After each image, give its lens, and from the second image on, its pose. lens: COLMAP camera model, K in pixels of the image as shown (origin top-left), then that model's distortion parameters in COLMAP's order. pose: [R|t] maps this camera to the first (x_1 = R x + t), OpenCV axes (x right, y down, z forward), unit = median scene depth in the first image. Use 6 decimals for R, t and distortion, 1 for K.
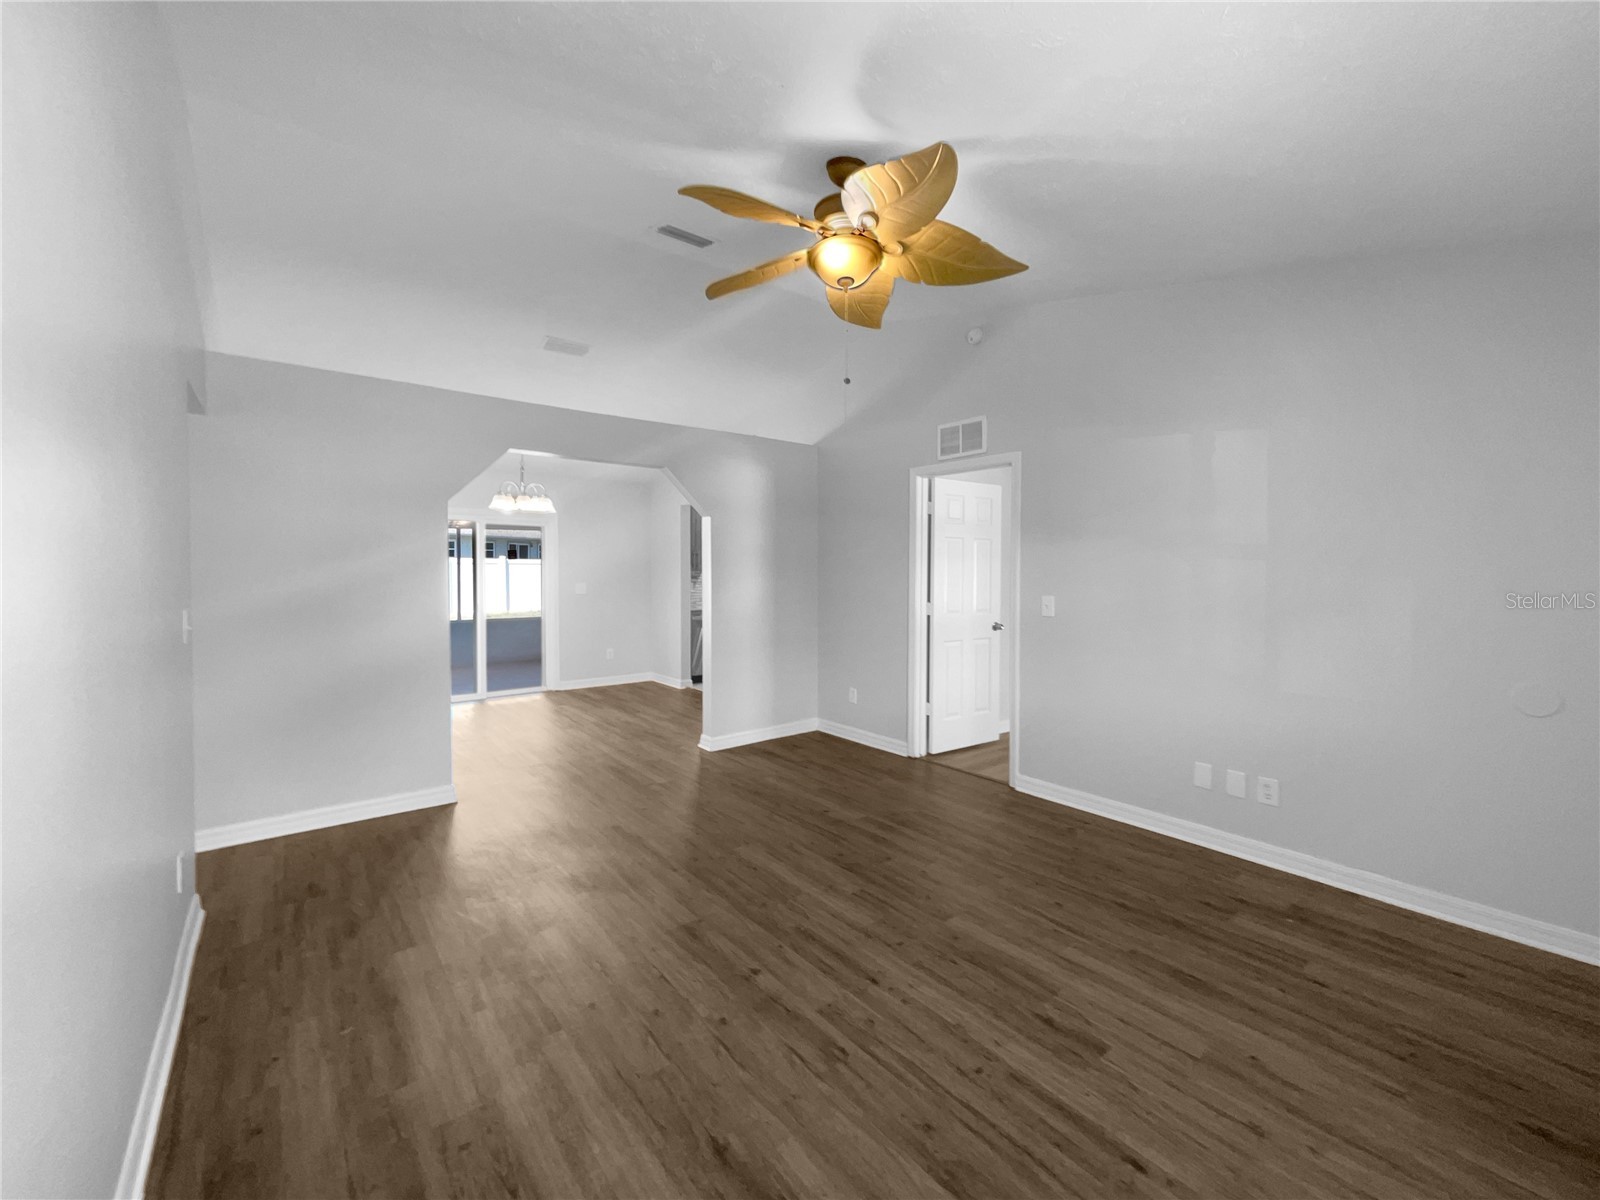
lens RADIAL K [[653.0, 0, 807.1], [0, 653.0, 593.1], [0, 0, 1]] dist [-0.002755, 0.001948]
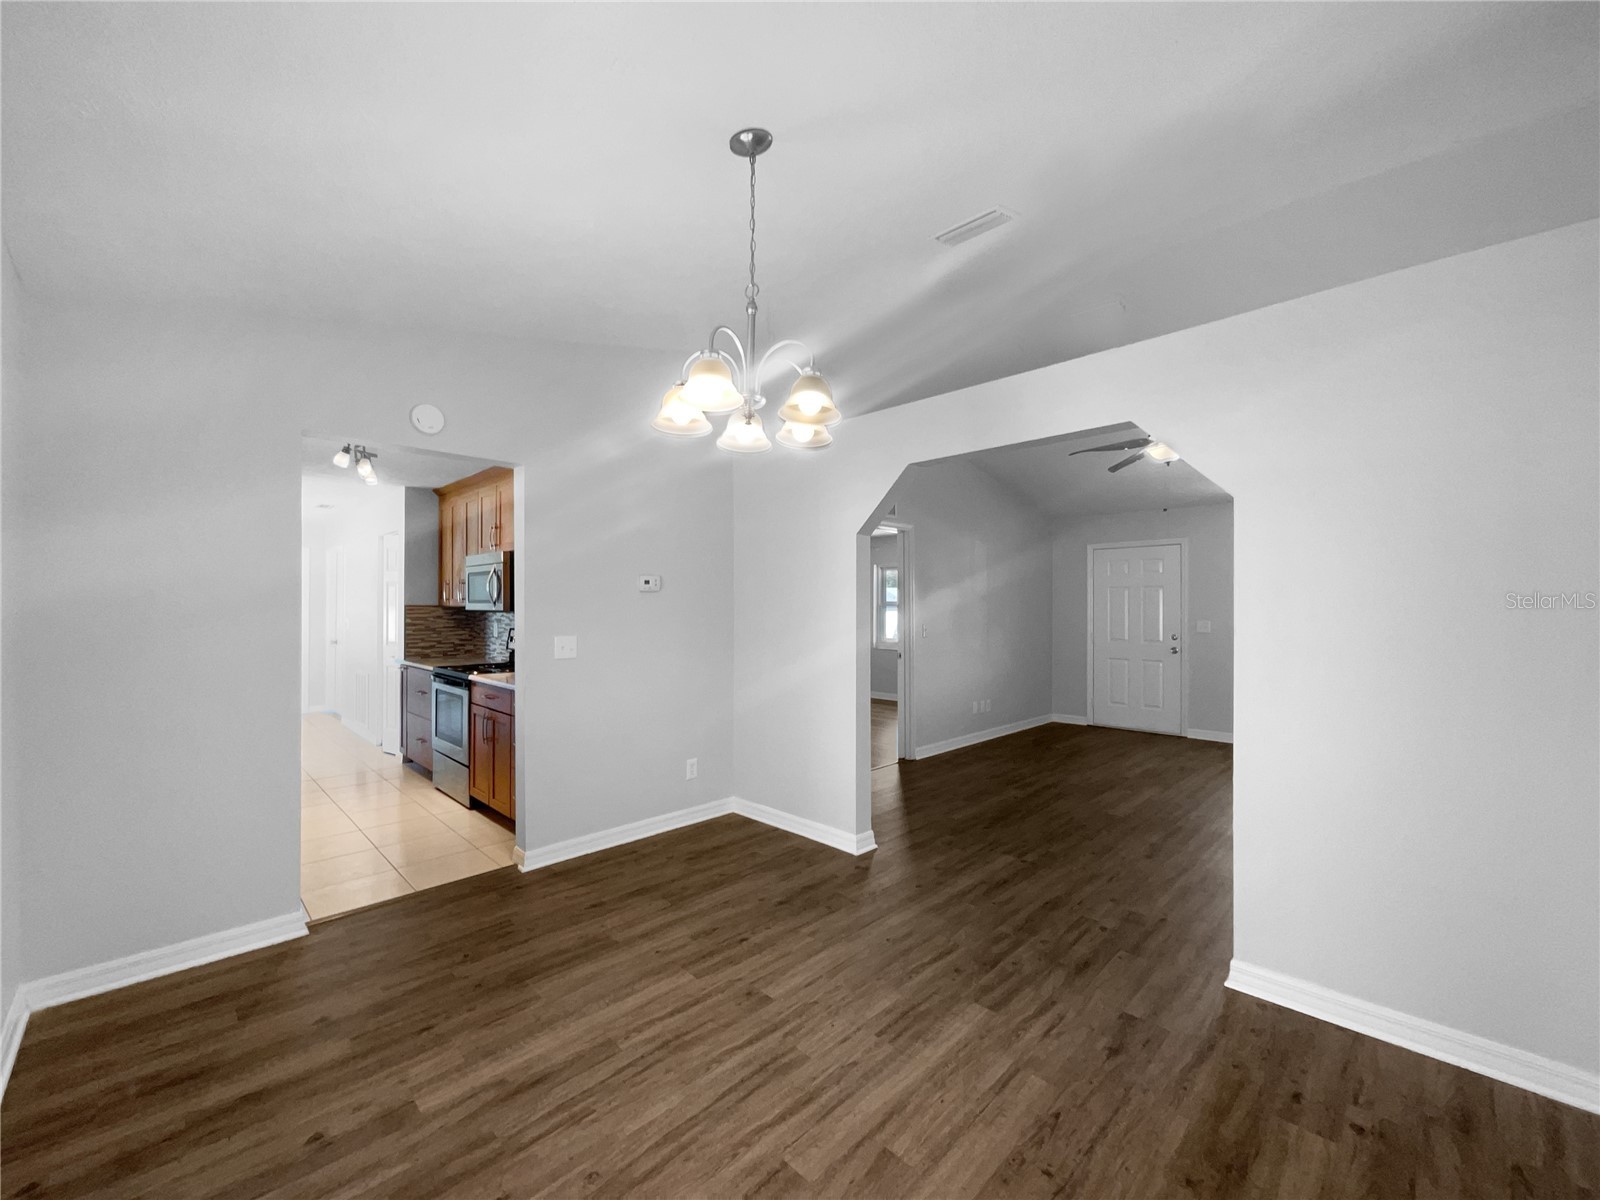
lens RADIAL K [[653.0, 0, 795.0], [0, 653.0, 602.7], [0, 0, 1]] dist [-0.002755, 0.001948]
pose [[-0.111341, 0.012884, 0.993699, -1.956686], [0.042207, 0.999075, -0.008225, -0.075361], [-0.992886, 0.041025, -0.111782, 2.589442]]
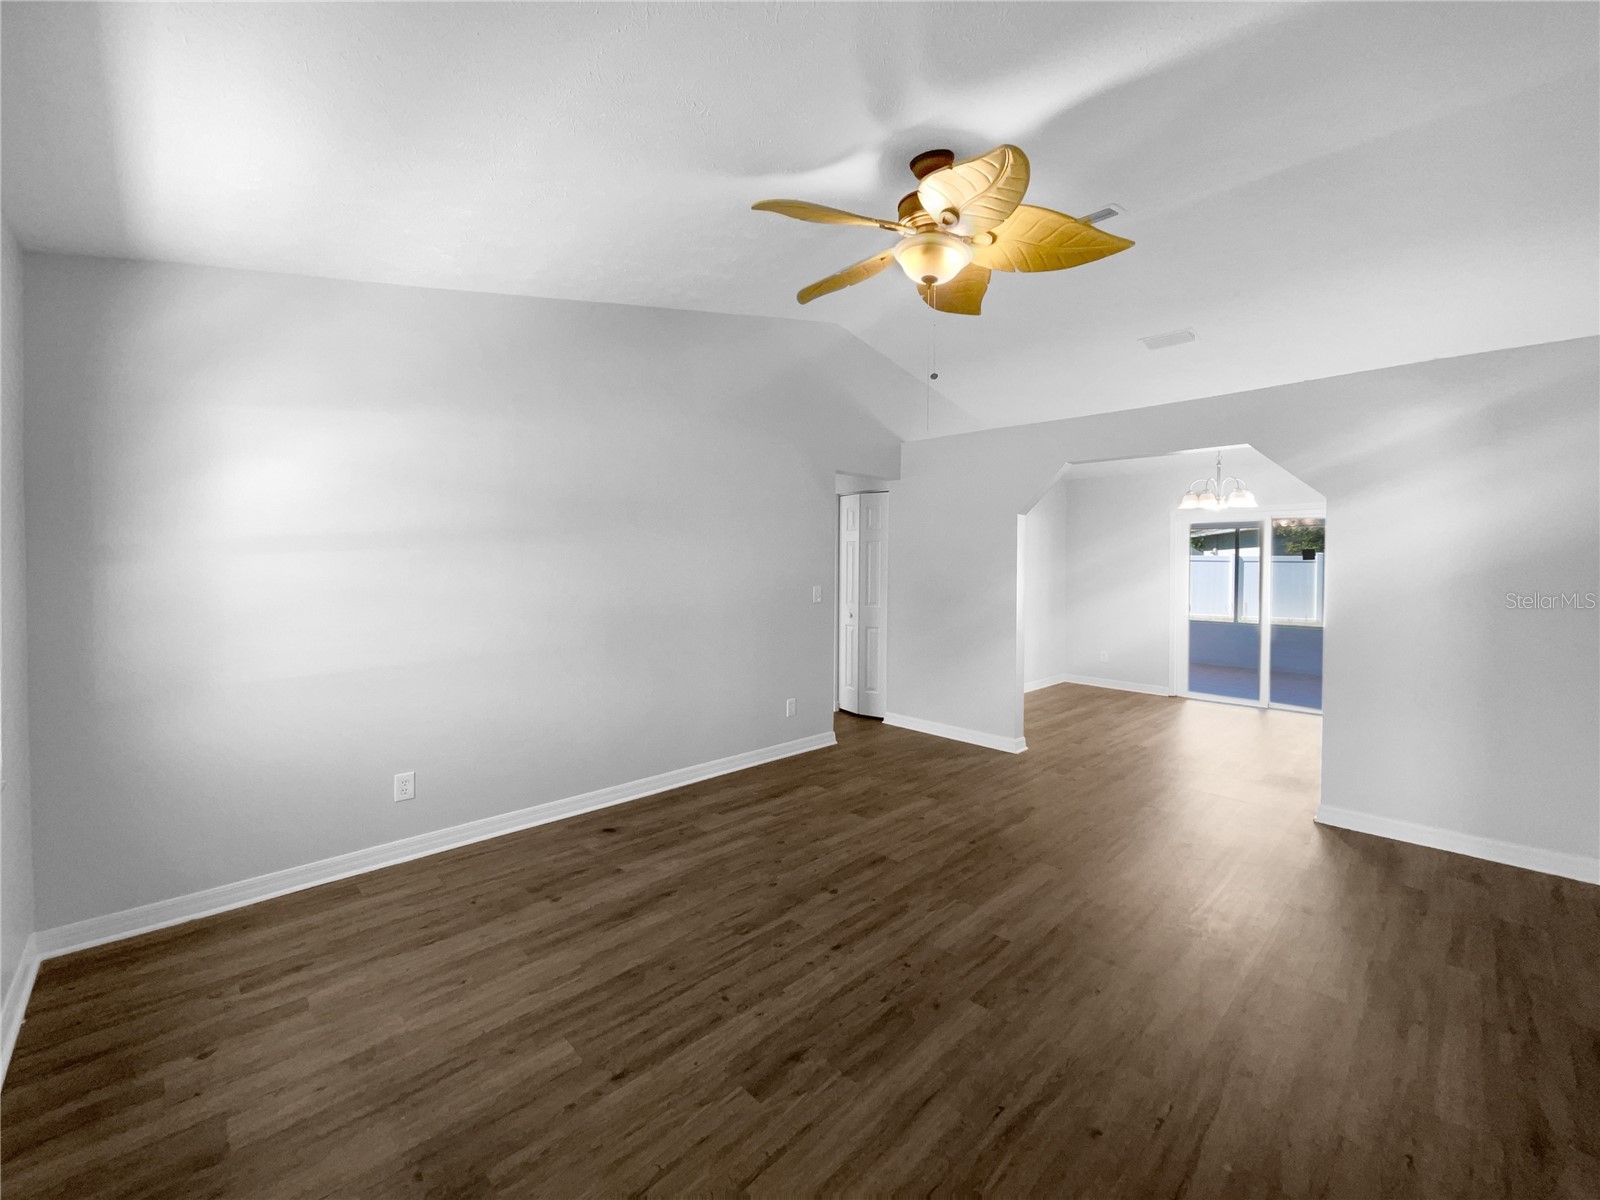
lens RADIAL K [[653.0, 0, 813.6], [0, 653.0, 594.9], [0, 0, 1]] dist [-0.002755, 0.001948]
pose [[0.111010, 0.046179, -0.992746, 1.151905], [-0.042503, 0.998226, 0.041682, -0.037801], [0.992910, 0.037568, 0.112776, 0.815221]]
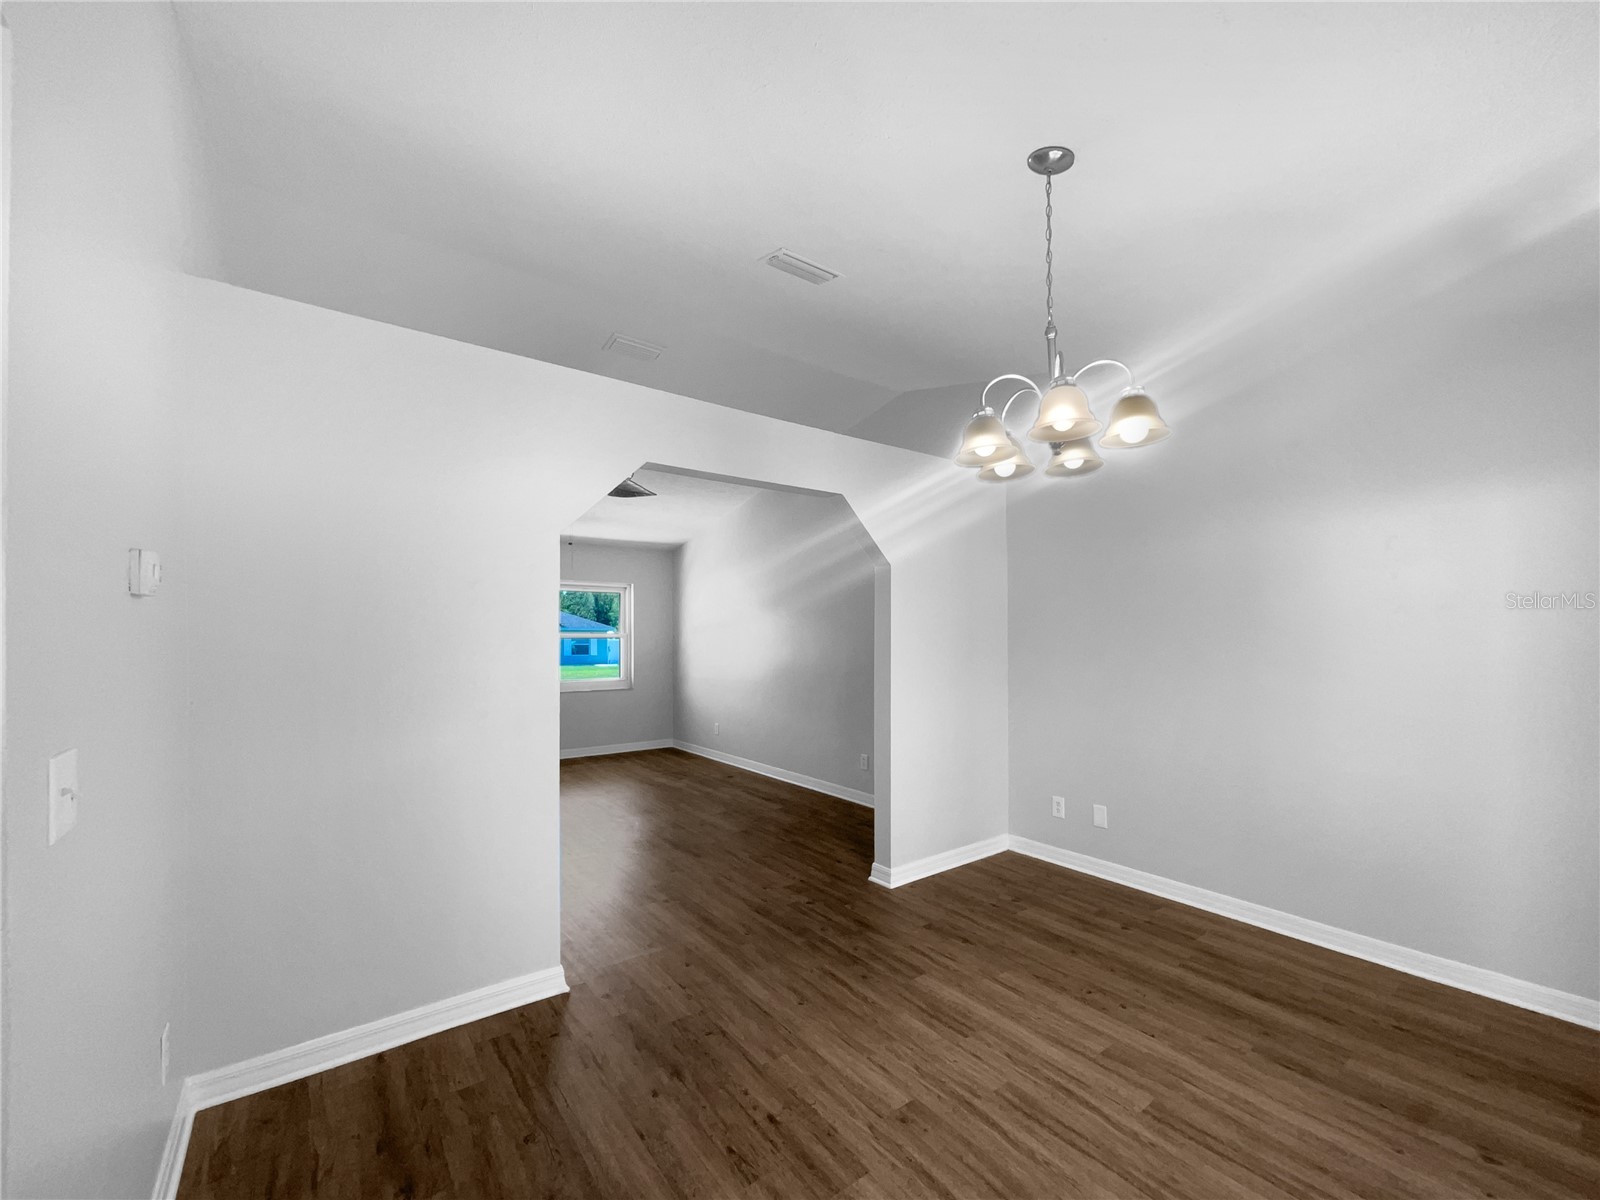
lens RADIAL K [[653.0, 0, 827.8], [0, 653.0, 607.2], [0, 0, 1]] dist [-0.002755, 0.001948]
pose [[-0.999942, 0.009864, 0.004292, -0.843350], [0.009810, 0.999874, -0.012464, -0.094304], [-0.004415, -0.012421, -0.999913, 3.378580]]
